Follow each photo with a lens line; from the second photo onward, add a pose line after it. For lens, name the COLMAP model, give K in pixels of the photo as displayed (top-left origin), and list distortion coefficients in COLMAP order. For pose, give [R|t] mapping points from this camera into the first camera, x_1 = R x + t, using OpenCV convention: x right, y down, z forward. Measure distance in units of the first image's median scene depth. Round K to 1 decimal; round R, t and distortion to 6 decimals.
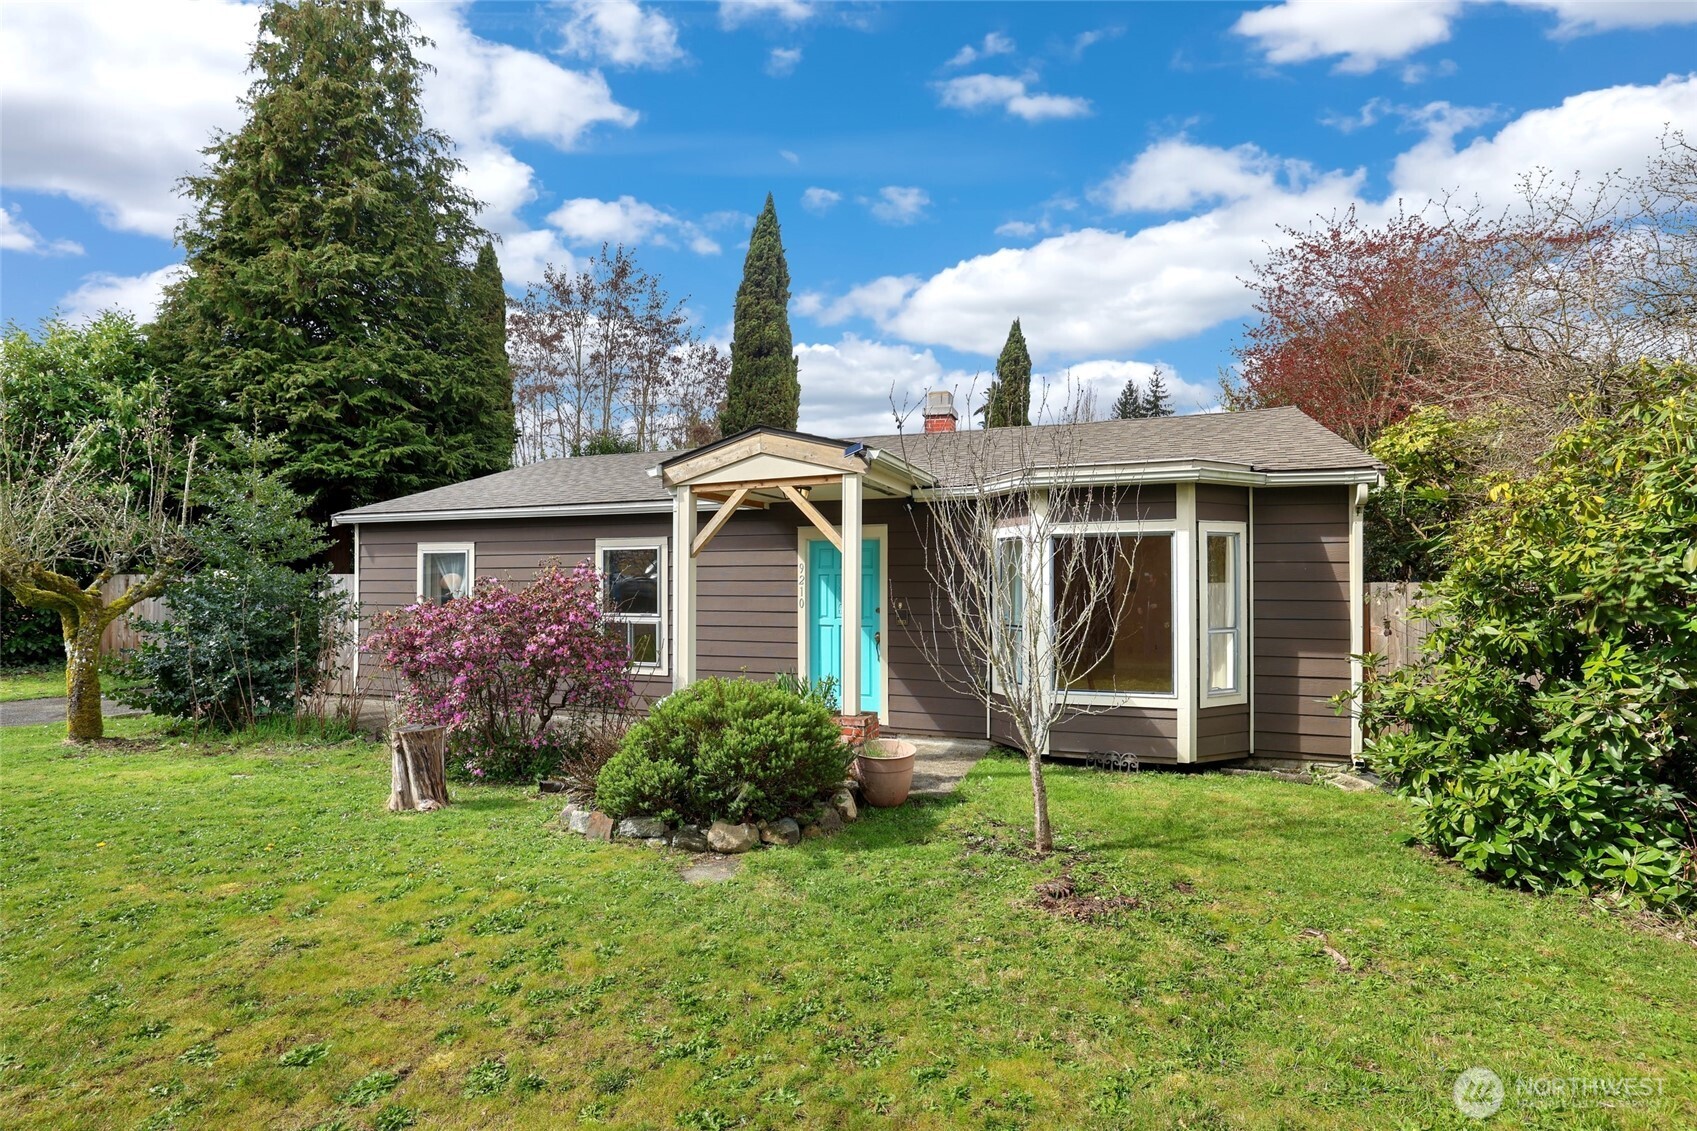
lens RADIAL K [[801.7, 0, 848.5], [0, 801.7, 565.5], [0, 0, 1]] dist [-0.048311, 0.022043]
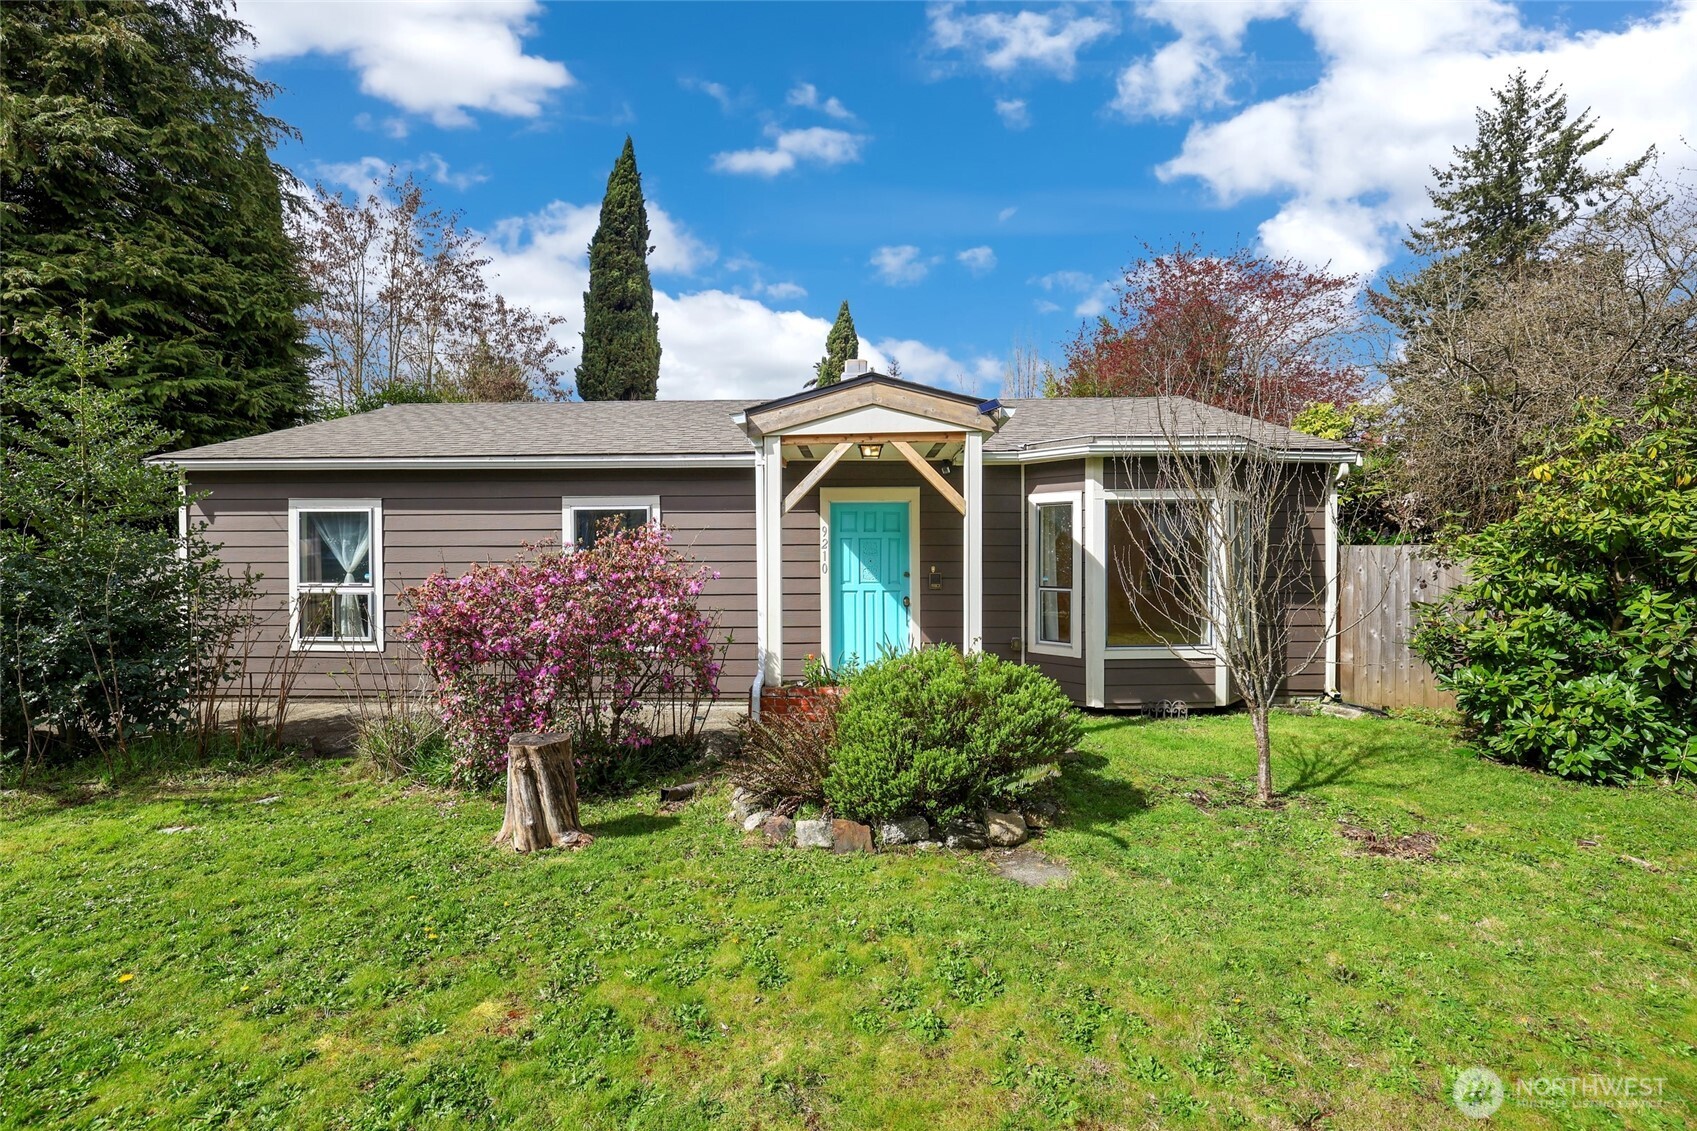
lens RADIAL K [[746.9, 0, 814.2], [0, 746.9, 556.6], [0, 0, 1]] dist [-0.049861, 0.017484]
pose [[0.941059, -0.007214, 0.338164, -0.442476], [-0.003008, 0.999555, 0.029694, 0.007751], [-0.338228, -0.028960, 0.940619, 0.206753]]
